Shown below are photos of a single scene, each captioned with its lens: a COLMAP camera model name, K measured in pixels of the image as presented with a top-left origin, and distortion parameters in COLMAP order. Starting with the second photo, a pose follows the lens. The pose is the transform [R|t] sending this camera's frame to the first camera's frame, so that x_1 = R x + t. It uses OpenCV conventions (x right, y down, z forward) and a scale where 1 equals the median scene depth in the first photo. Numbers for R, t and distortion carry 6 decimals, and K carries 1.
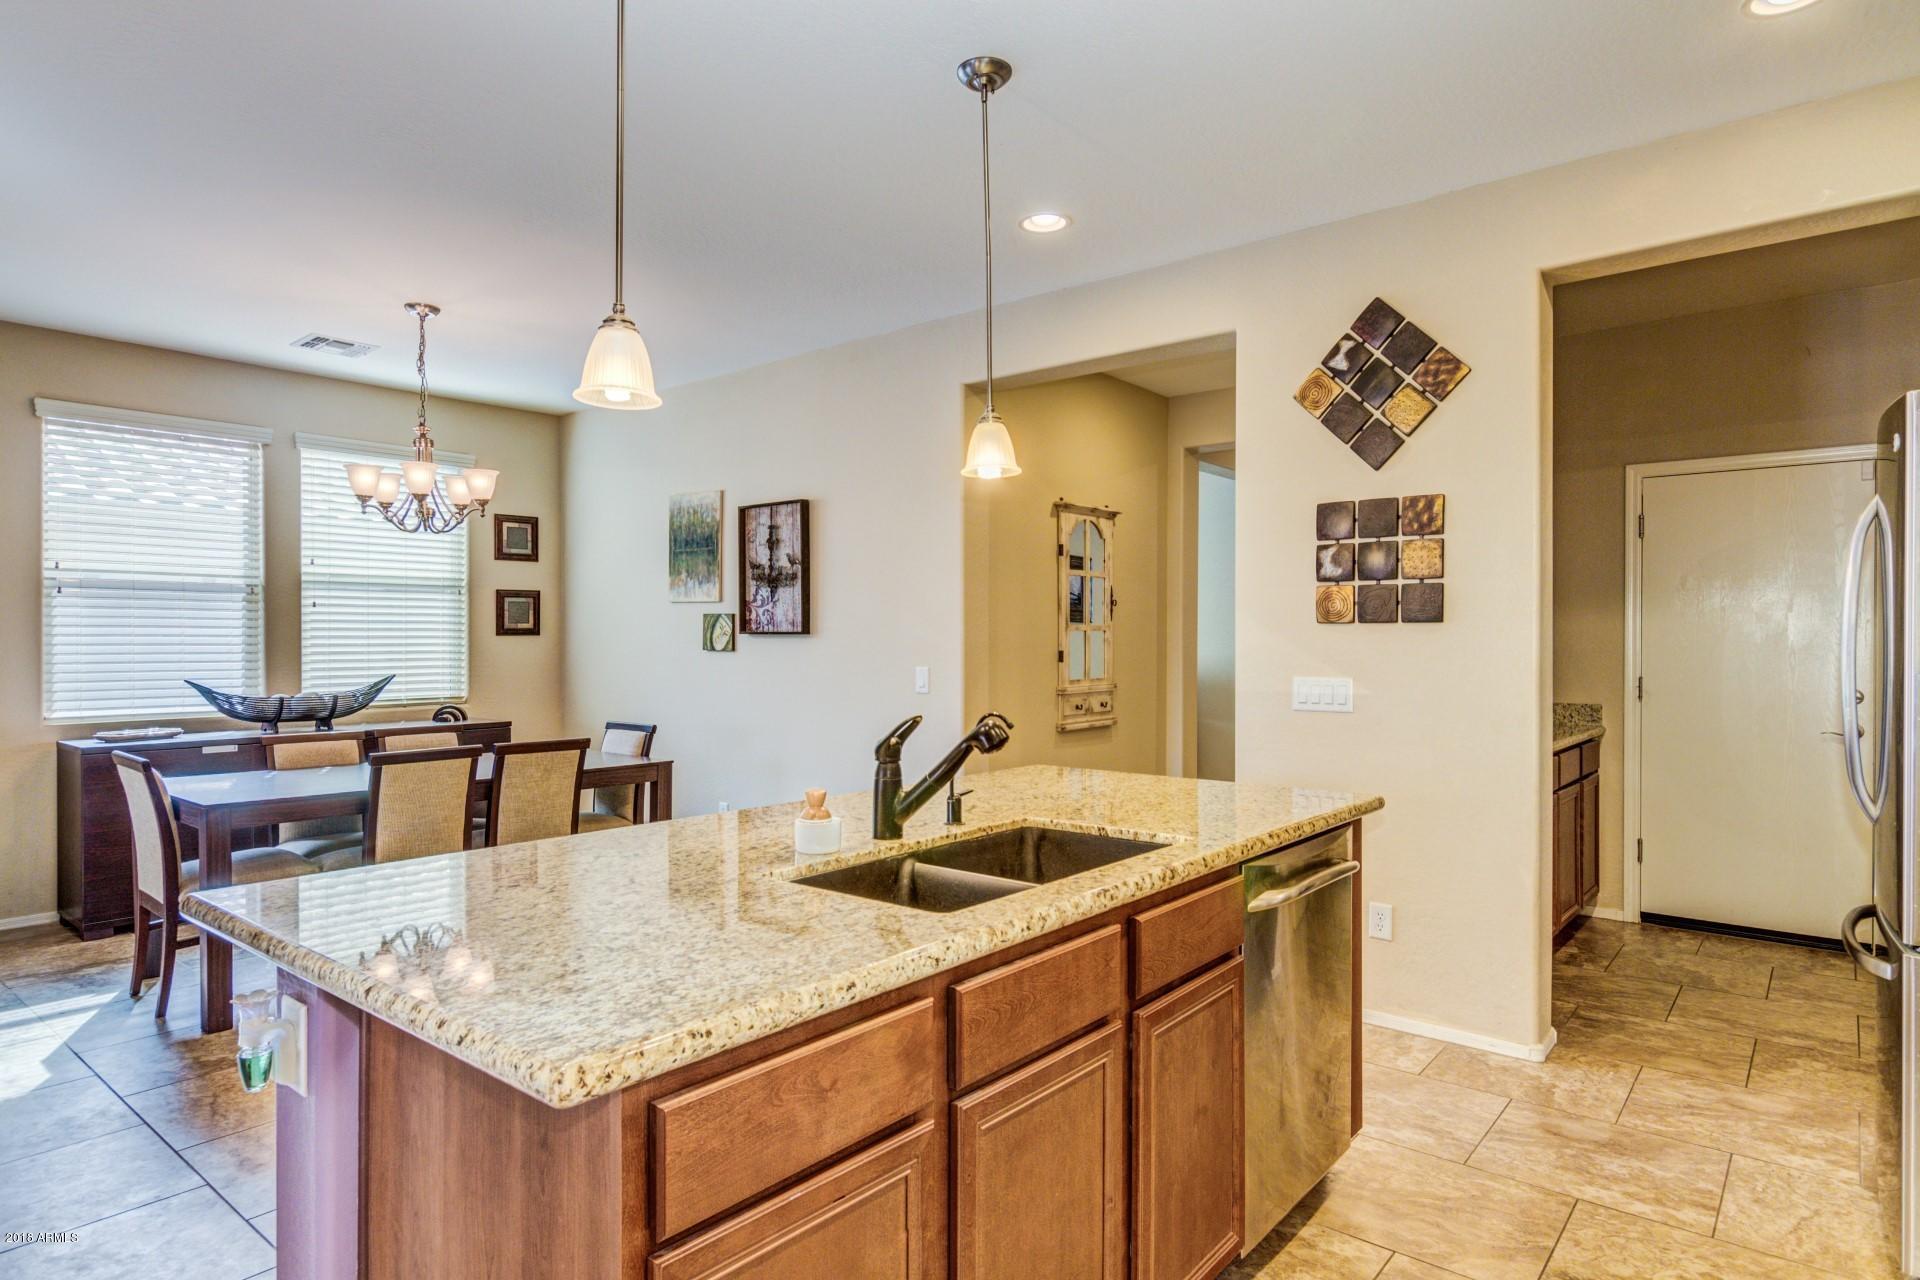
lens RADIAL K [[1091.6, 0, 1020.1], [0, 1091.6, 644.9], [0, 0, 1]] dist [0.007241, -0.000285]
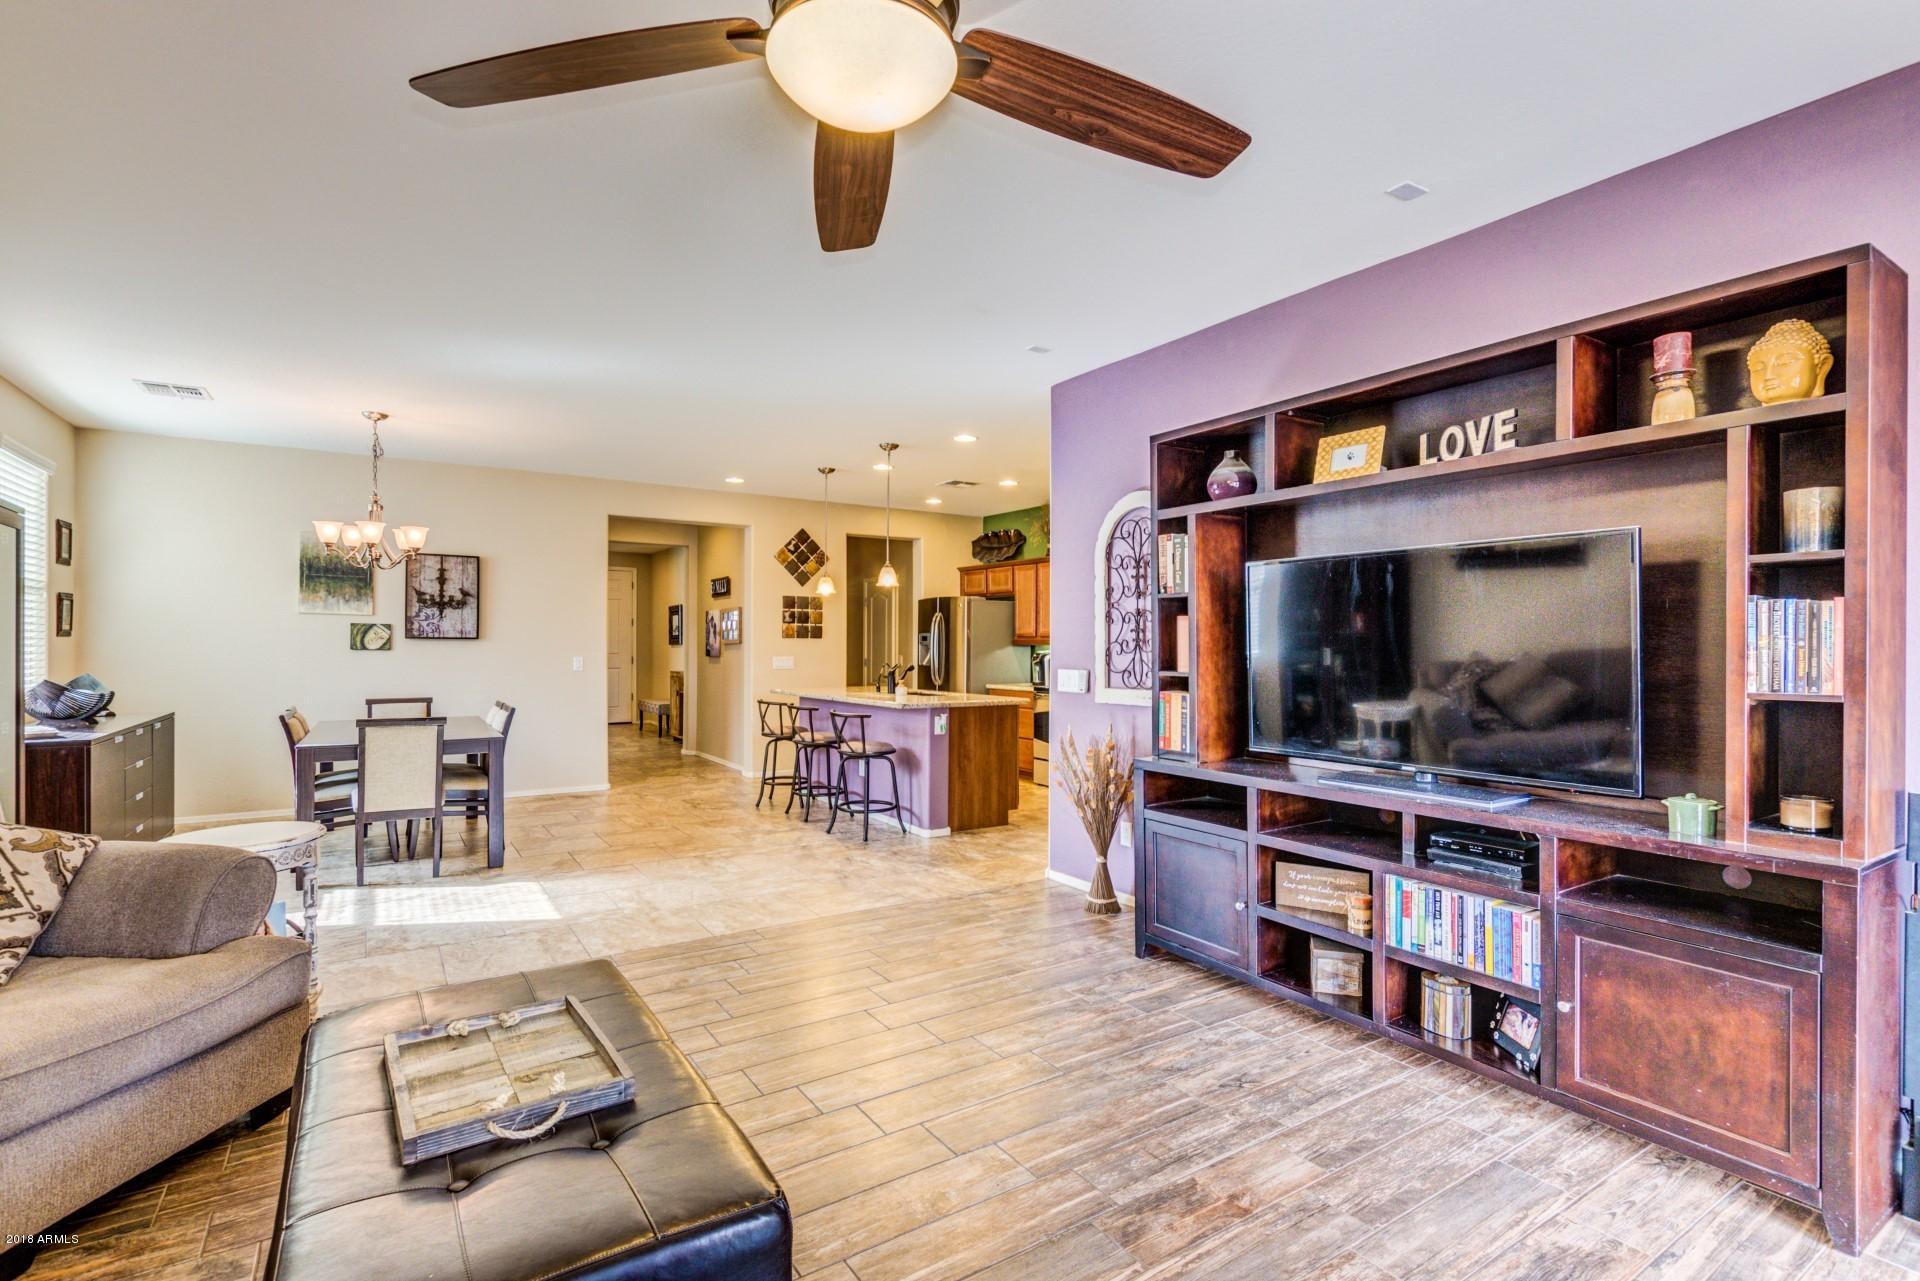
lens RADIAL K [[878.2, 0, 990.6], [0, 878.2, 644.4], [0, 0, 1]] dist [0.008302, -0.002028]
pose [[0.262154, 0.000012, 0.965026, -1.196768], [-0.000129, 1.000000, 0.000023, -0.001919], [-0.965026, -0.000130, 0.262154, -0.075484]]
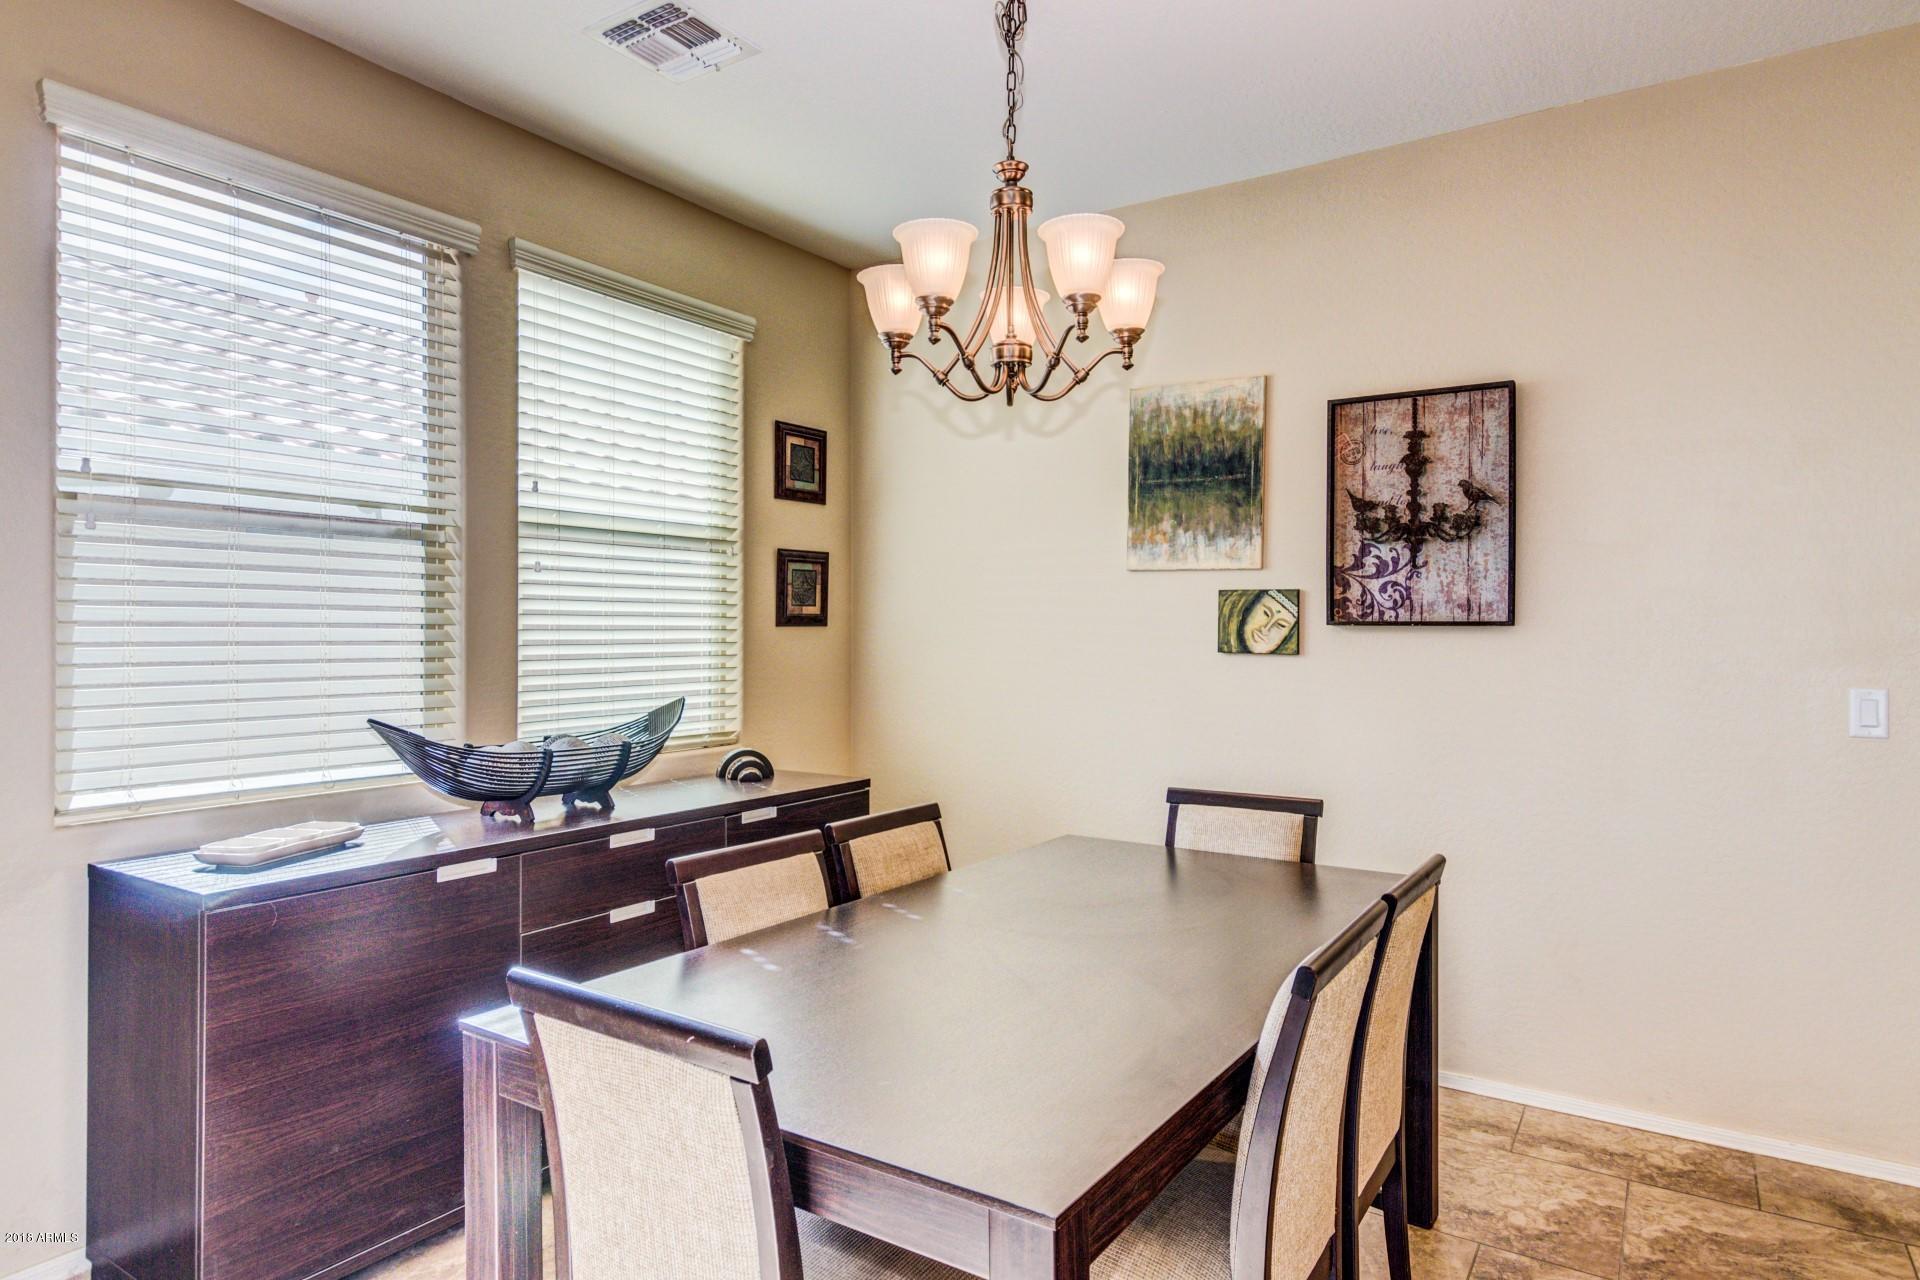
lens RADIAL K [[1091.6, 0, 967.5], [0, 1091.6, 626.9], [0, 0, 1]] dist [0.007241, -0.000285]
pose [[0.993156, 0.002860, 0.116758, -0.508149], [-0.001785, 0.999955, -0.009306, -0.003346], [-0.116779, 0.009034, 0.993117, 0.457475]]
